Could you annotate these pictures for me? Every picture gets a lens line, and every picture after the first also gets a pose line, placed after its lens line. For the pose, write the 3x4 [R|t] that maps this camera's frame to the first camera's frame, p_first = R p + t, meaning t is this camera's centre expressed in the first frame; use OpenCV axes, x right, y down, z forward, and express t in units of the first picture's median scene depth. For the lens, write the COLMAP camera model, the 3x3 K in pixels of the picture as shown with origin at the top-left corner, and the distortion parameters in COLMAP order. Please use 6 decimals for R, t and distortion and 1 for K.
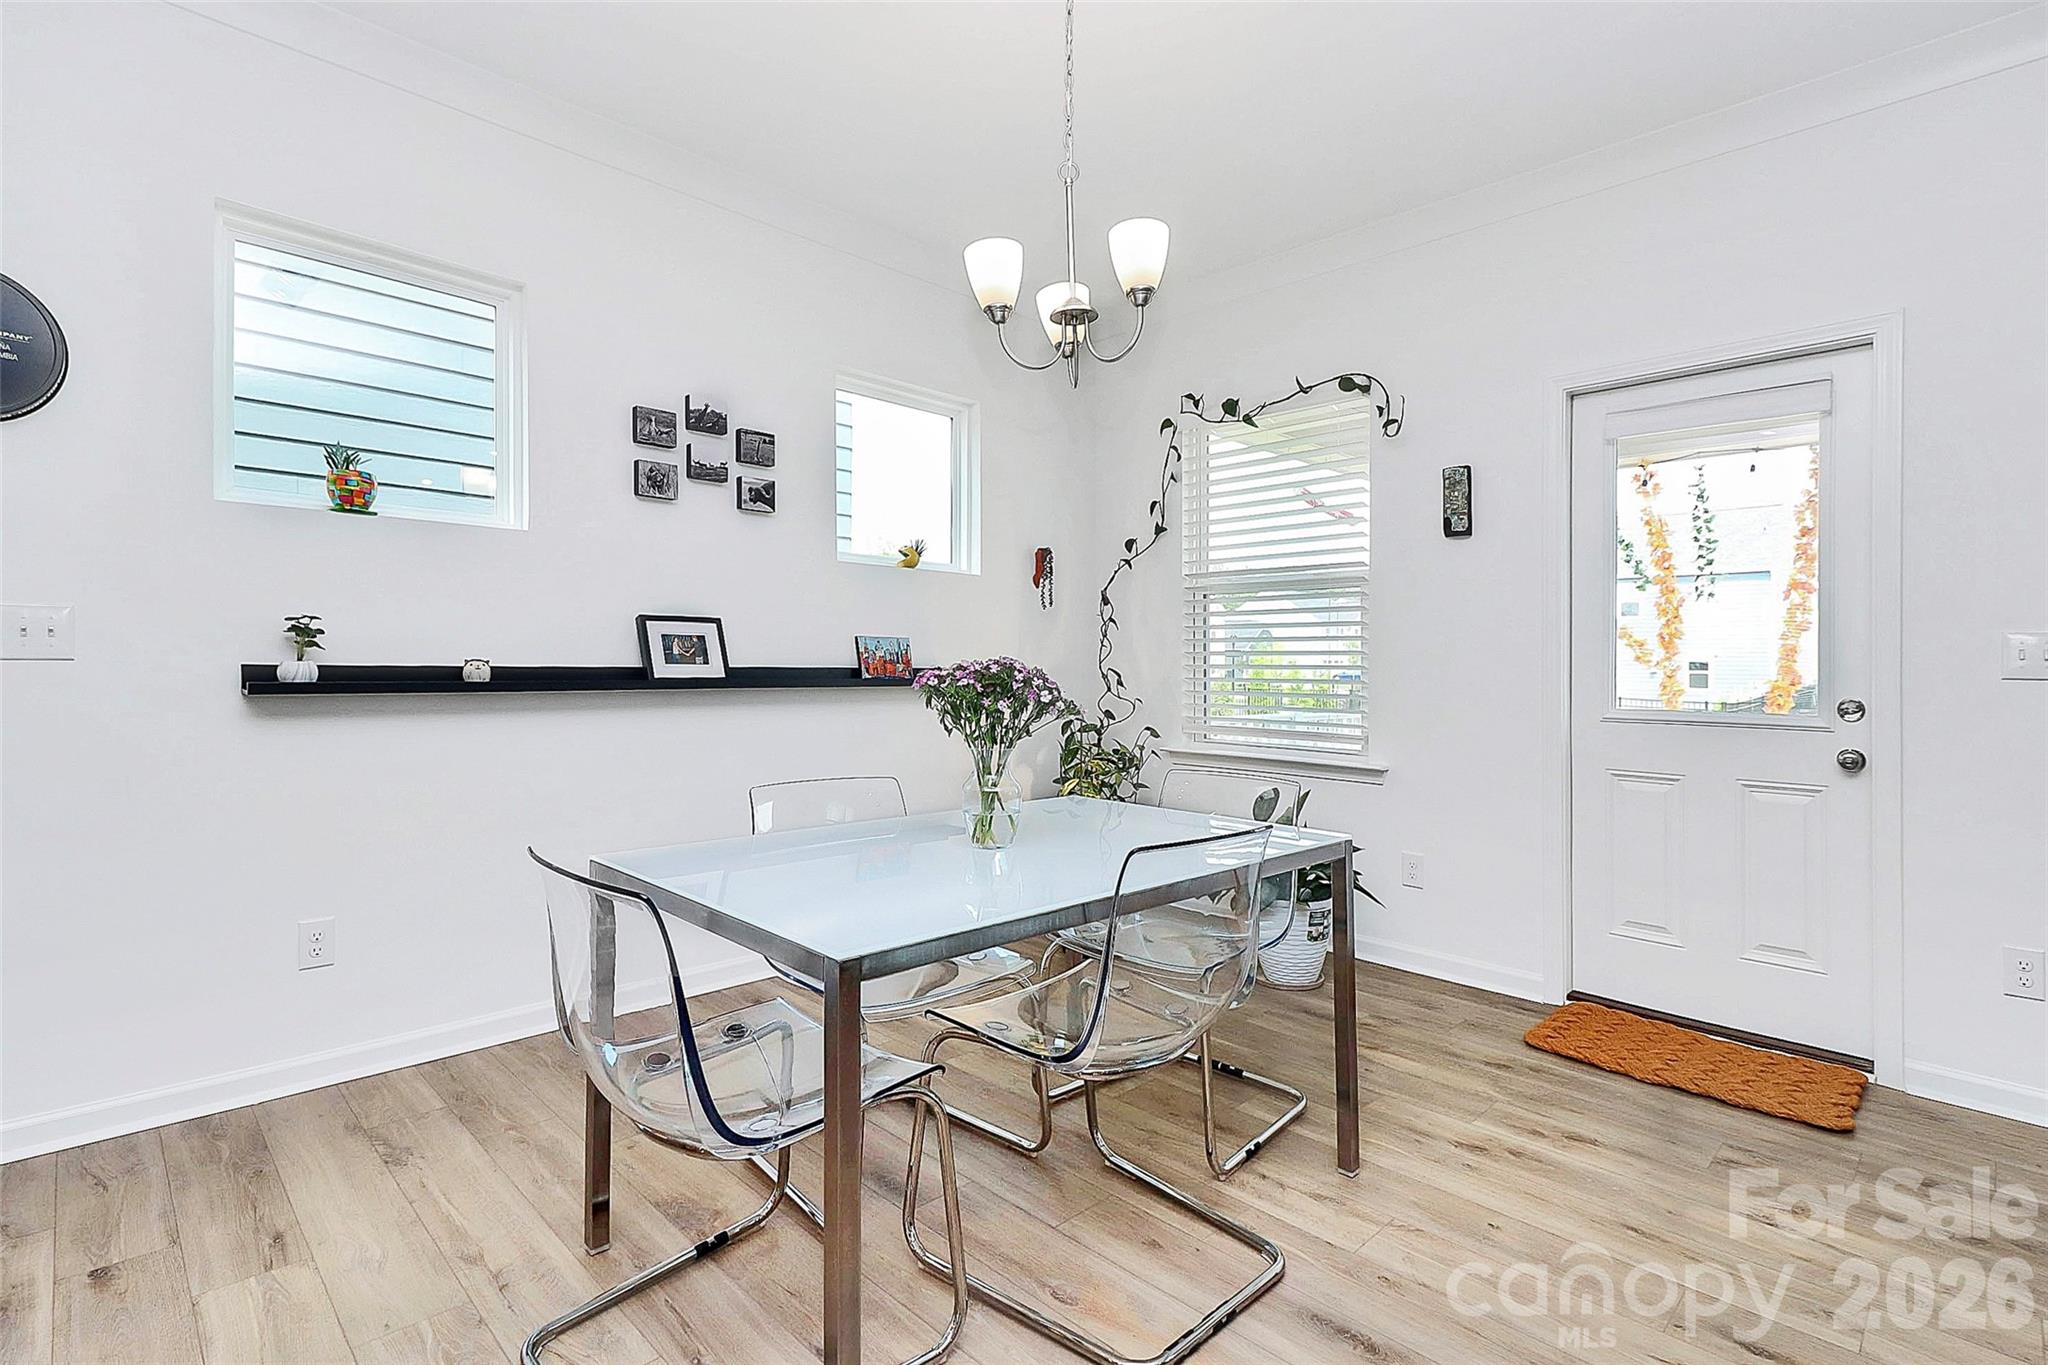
lens RADIAL K [[971.1, 0, 1033.2], [0, 971.1, 662.5], [0, 0, 1]] dist [0.005243, -0.000176]
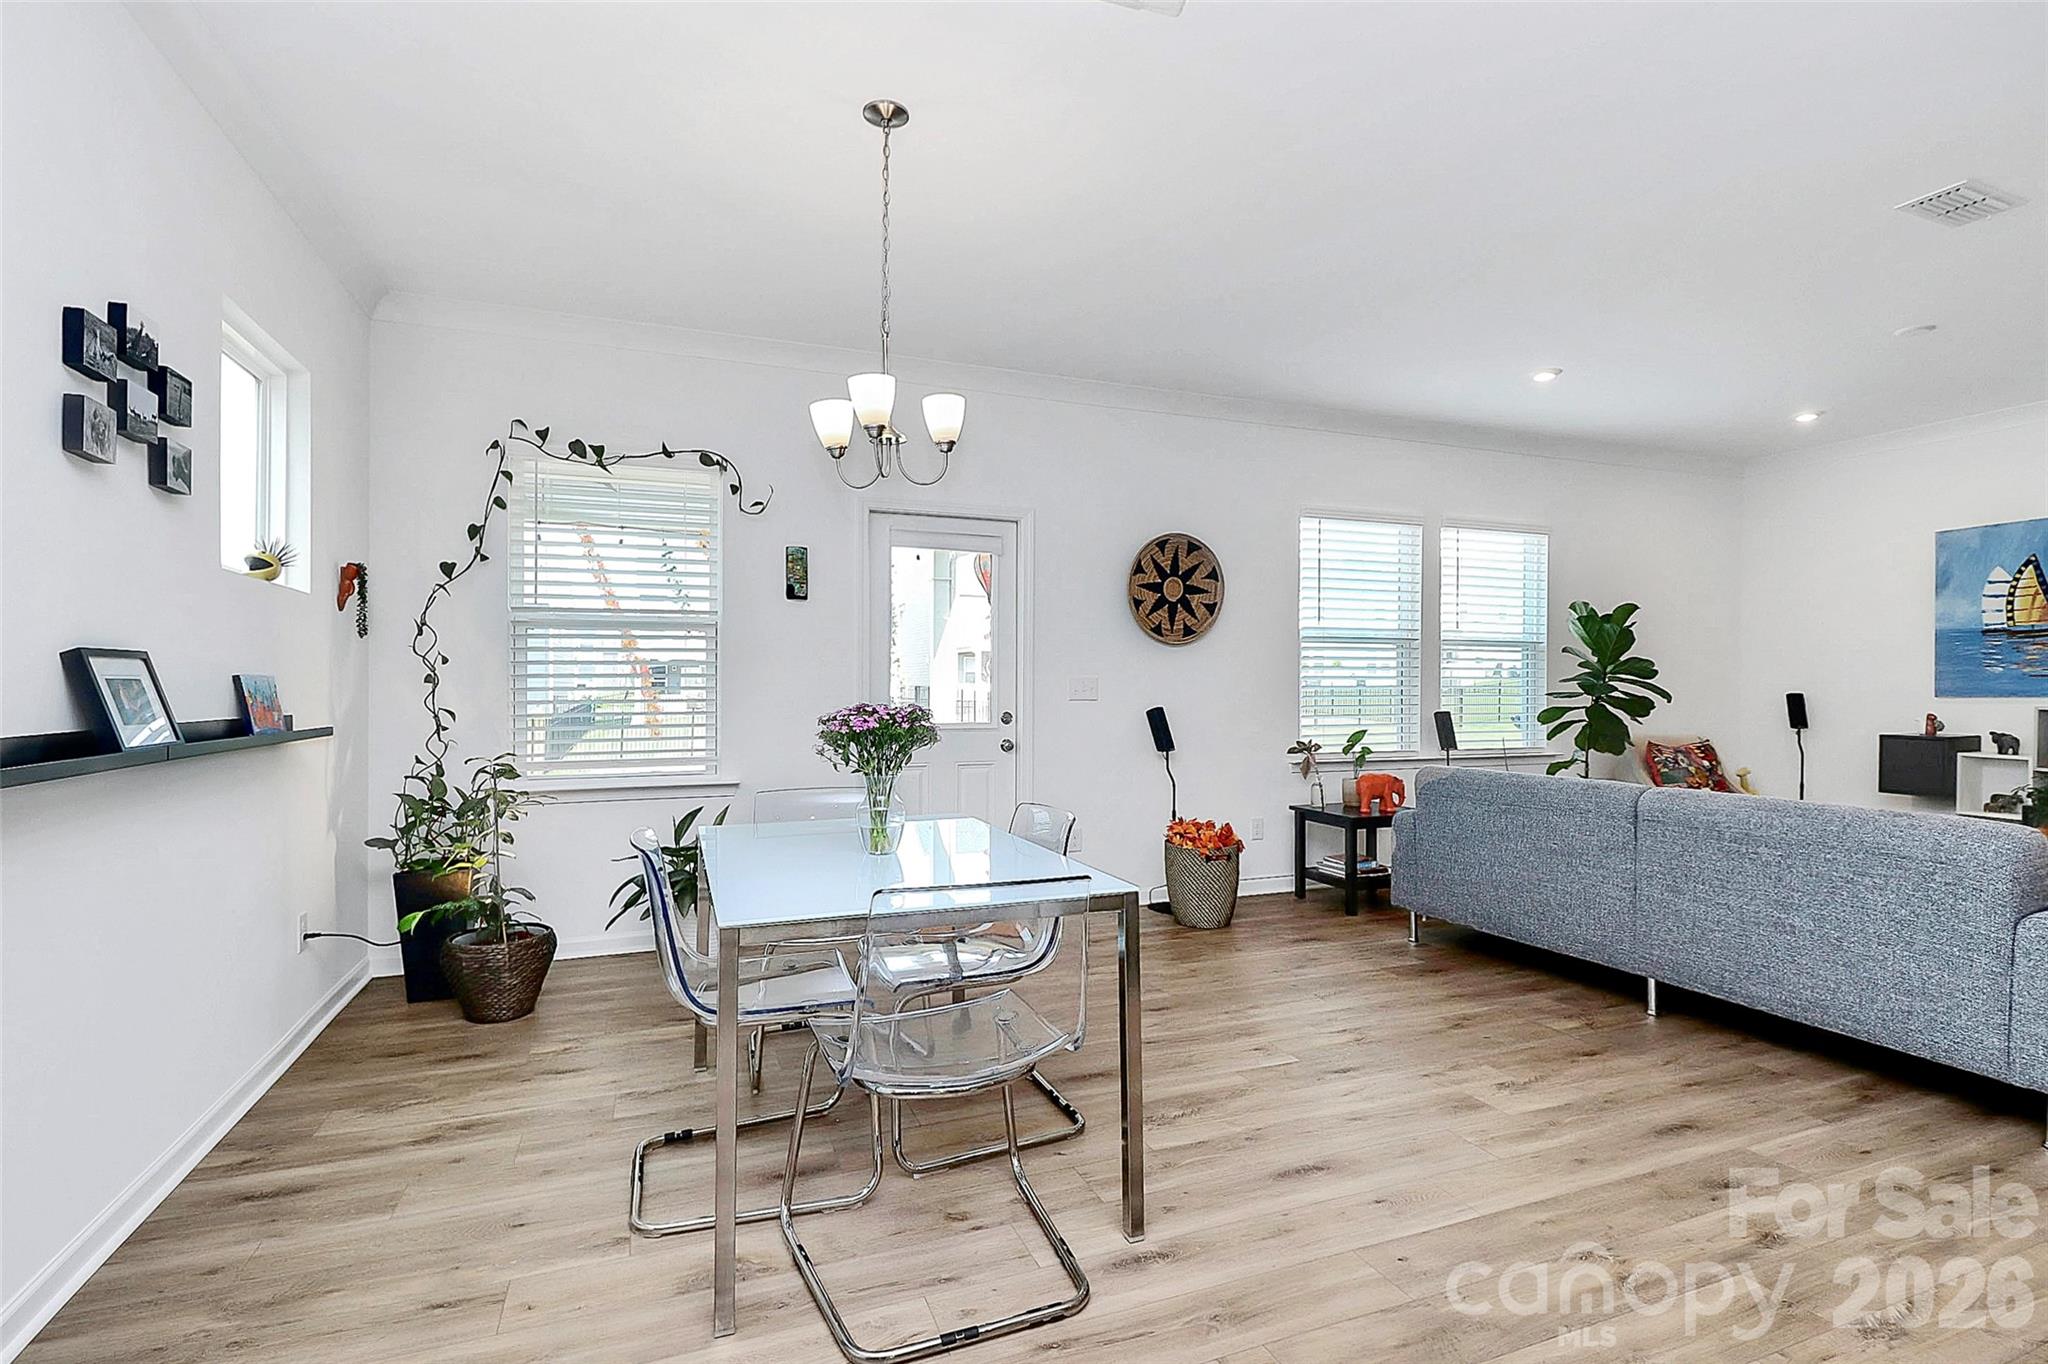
lens RADIAL K [[995.0, 0, 1044.1], [0, 995.0, 708.2], [0, 0, 1]] dist [0.001395, -0.000042]
pose [[0.389619, -0.032224, 0.920412, -0.708803], [0.004908, 0.999446, 0.032914, -0.026548], [-0.920963, -0.008306, 0.389562, 0.174004]]
